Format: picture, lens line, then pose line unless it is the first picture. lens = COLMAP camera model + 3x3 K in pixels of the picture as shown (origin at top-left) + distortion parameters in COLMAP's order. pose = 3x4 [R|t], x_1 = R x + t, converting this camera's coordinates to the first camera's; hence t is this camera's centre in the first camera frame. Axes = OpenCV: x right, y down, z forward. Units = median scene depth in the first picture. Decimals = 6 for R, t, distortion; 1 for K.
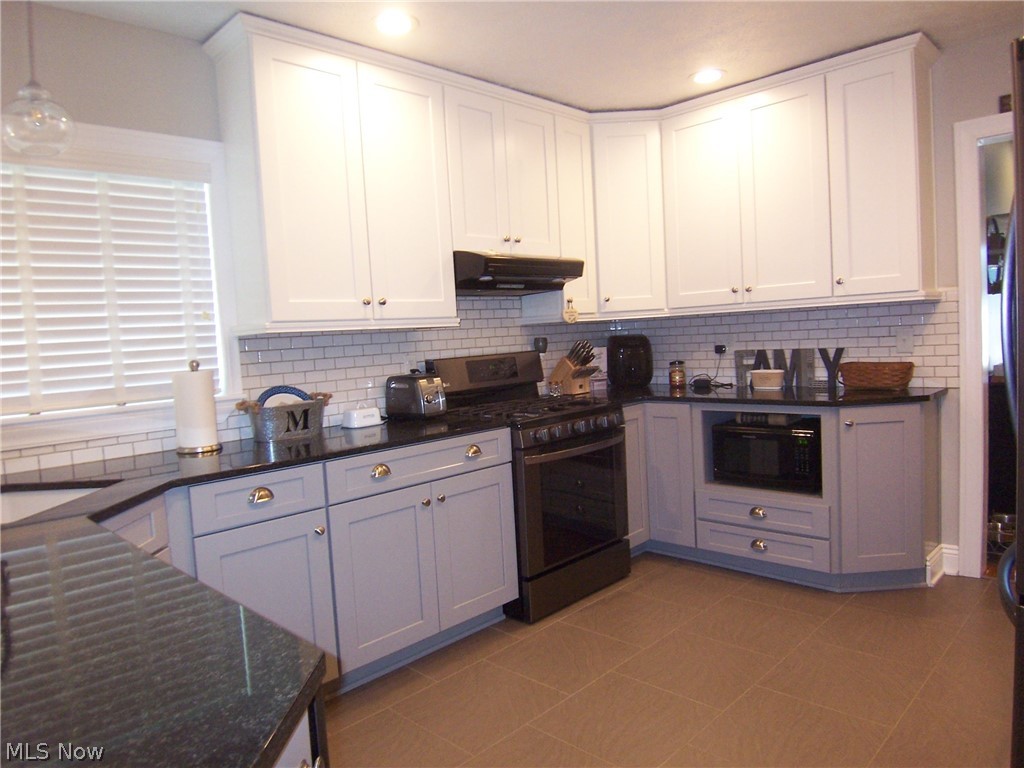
lens RADIAL K [[694.8, 0, 508.6], [0, 694.8, 380.9], [0, 0, 1]] dist [-0.001594, -0.052341]
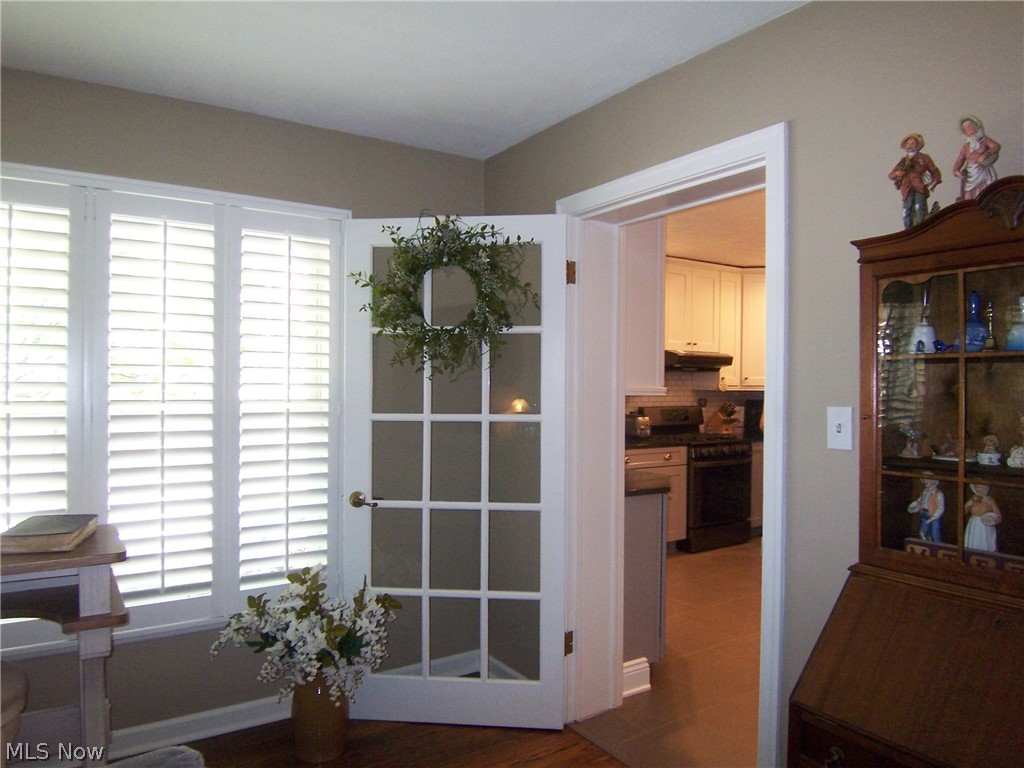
lens RADIAL K [[676.8, 0, 512.0], [0, 676.8, 384.0], [0, 0, 1]] dist [0.001841, -0.053413]
pose [[0.978281, 0.066226, -0.196419, -0.099201], [-0.077768, 0.995633, -0.051634, 0.026921], [0.192142, 0.065788, 0.979160, -0.786266]]
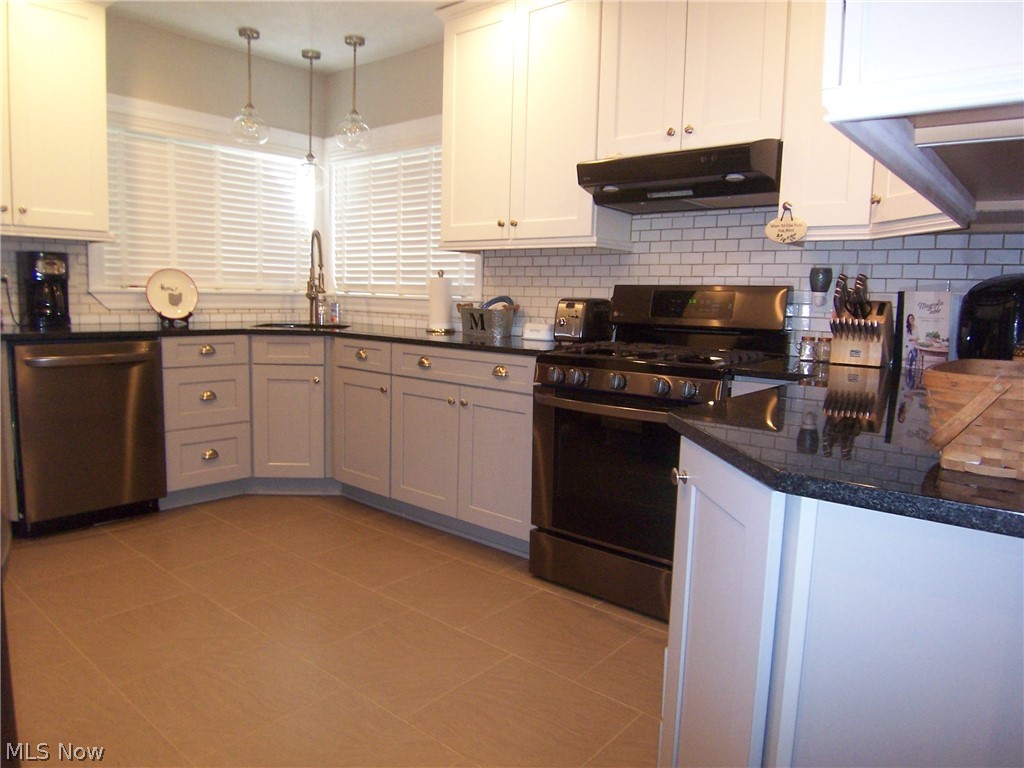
lens RADIAL K [[676.8, 0, 512.0], [0, 676.8, 384.0], [0, 0, 1]] dist [0.001841, -0.053413]
pose [[0.086622, 0.184390, -0.979029, 0.755934], [-0.097764, 0.979552, 0.175839, -0.044747], [0.991433, 0.080482, 0.102878, 0.762885]]
